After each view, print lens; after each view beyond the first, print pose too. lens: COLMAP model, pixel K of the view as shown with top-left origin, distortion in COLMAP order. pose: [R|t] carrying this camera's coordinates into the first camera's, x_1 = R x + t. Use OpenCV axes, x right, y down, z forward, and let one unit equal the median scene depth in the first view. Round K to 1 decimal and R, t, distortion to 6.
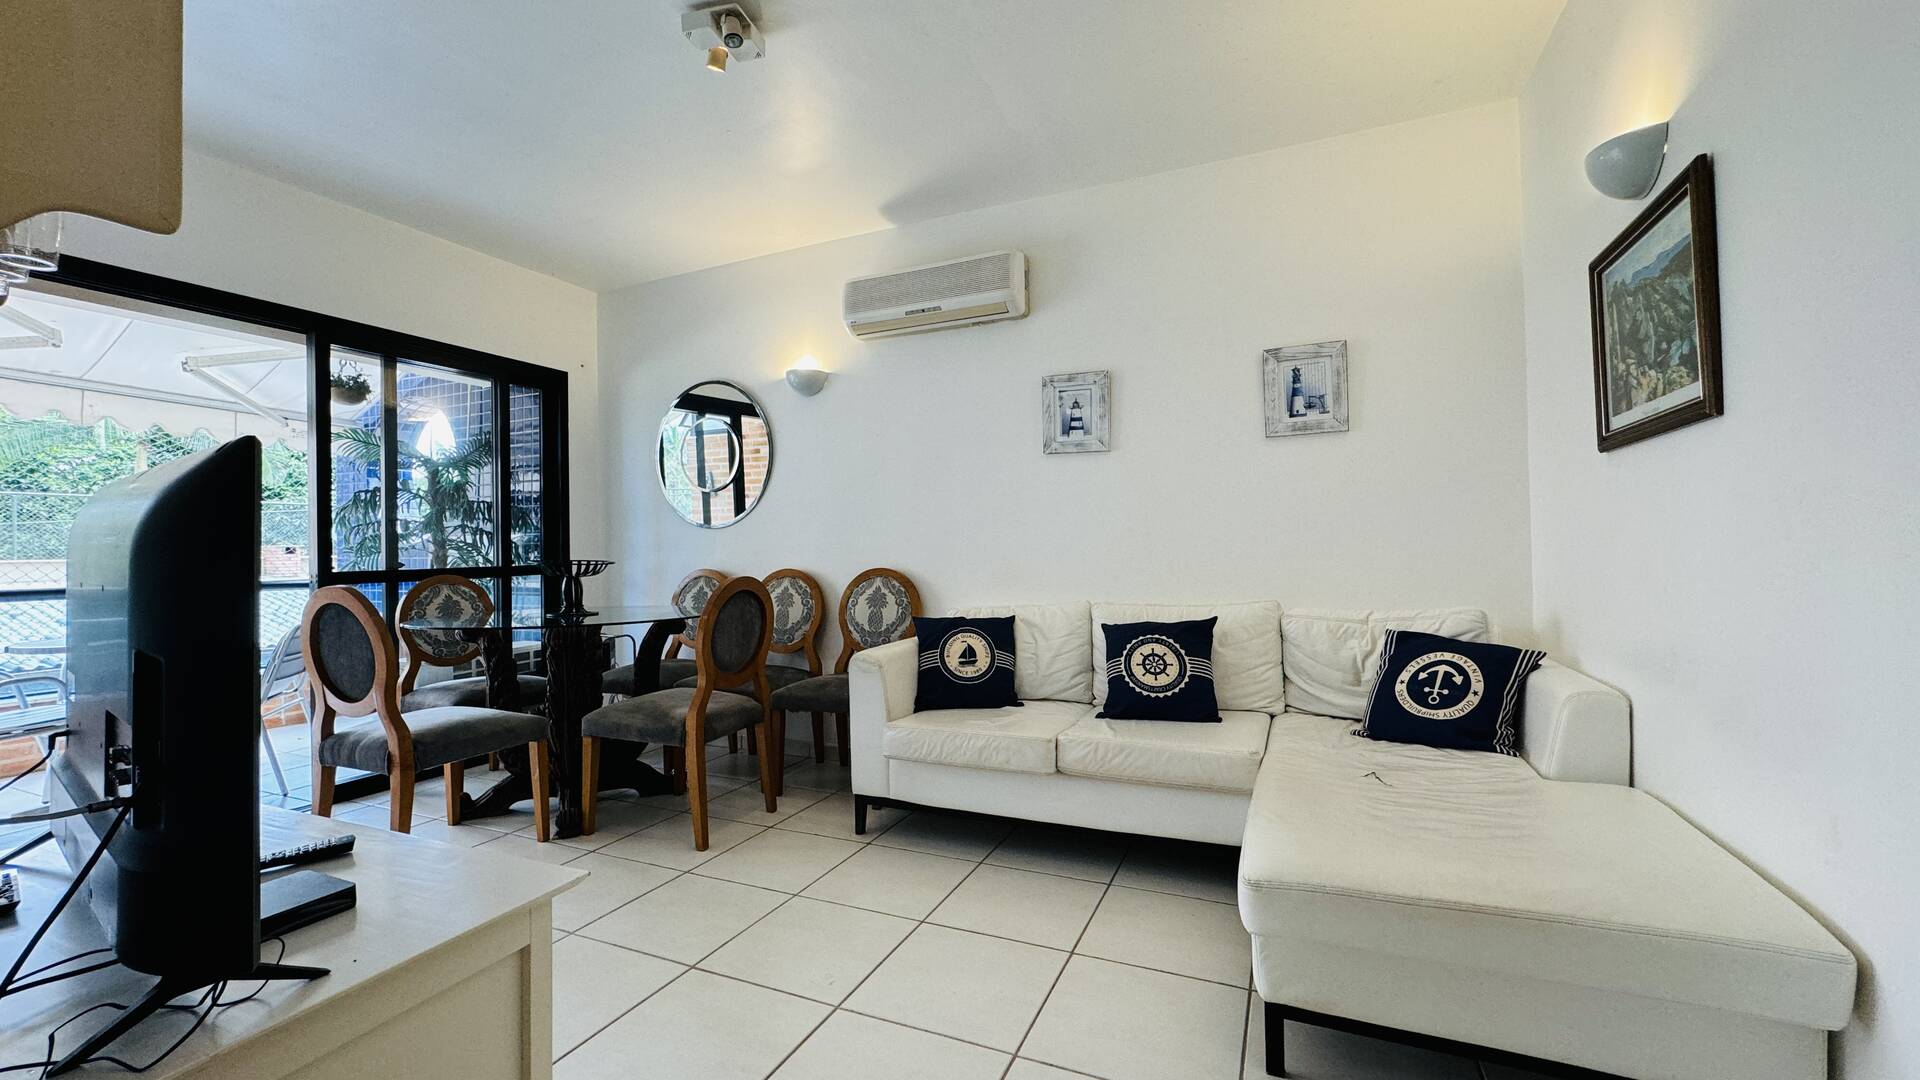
lens RADIAL K [[768.0, 0, 948.6], [0, 768.0, 541.4], [0, 0, 1]] dist [-0.001402, 0.000565]
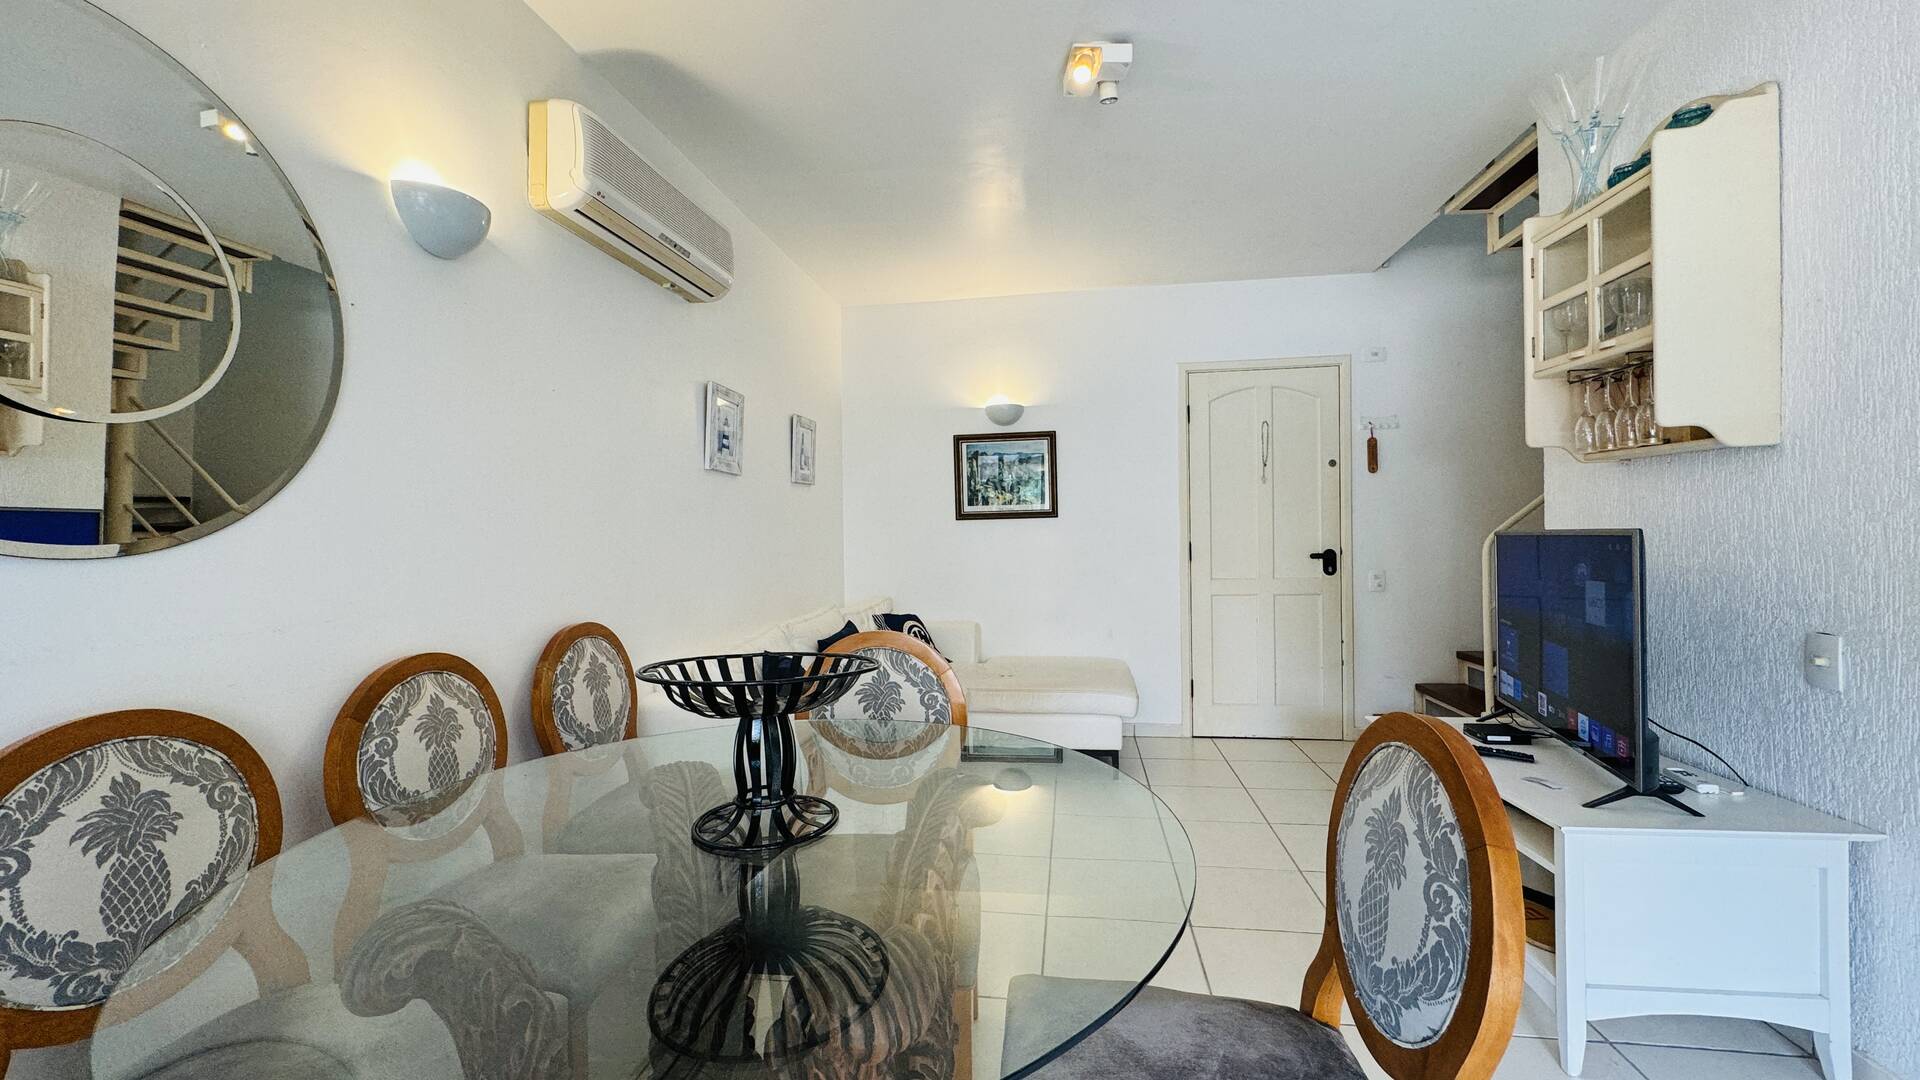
lens RADIAL K [[768.0, 0, 958.4], [0, 768.0, 540.4], [0, 0, 1]] dist [-0.001402, 0.000565]
pose [[-0.273621, 0.009253, 0.961793, -0.815733], [0.007515, 0.999944, -0.007482, -0.023992], [-0.961808, 0.005180, -0.273675, 0.990813]]
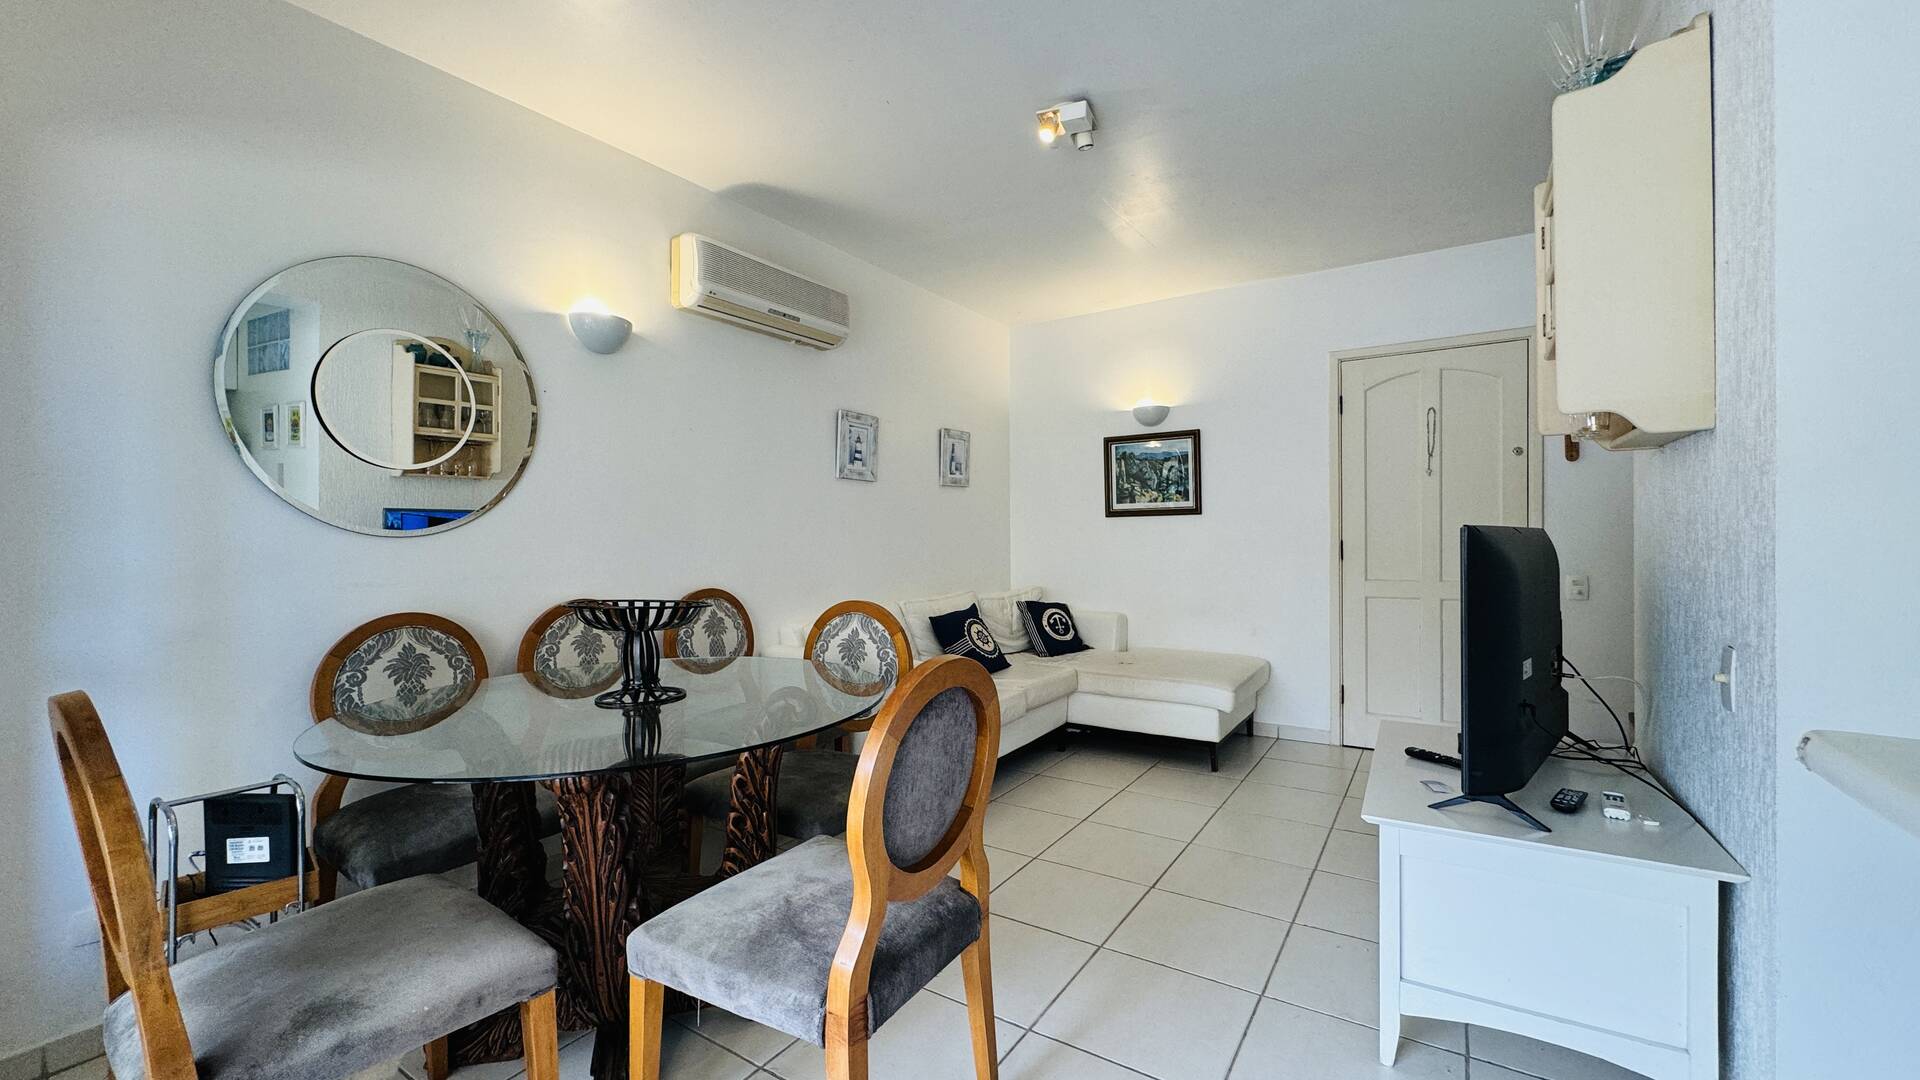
lens RADIAL K [[768.0, 0, 956.9], [0, 768.0, 539.8], [0, 0, 1]] dist [-0.001402, 0.000565]
pose [[0.152417, 0.005790, 0.988299, -0.988645], [-0.005910, 0.999970, -0.004947, -0.018265], [-0.988299, -0.005087, 0.152447, 0.672188]]
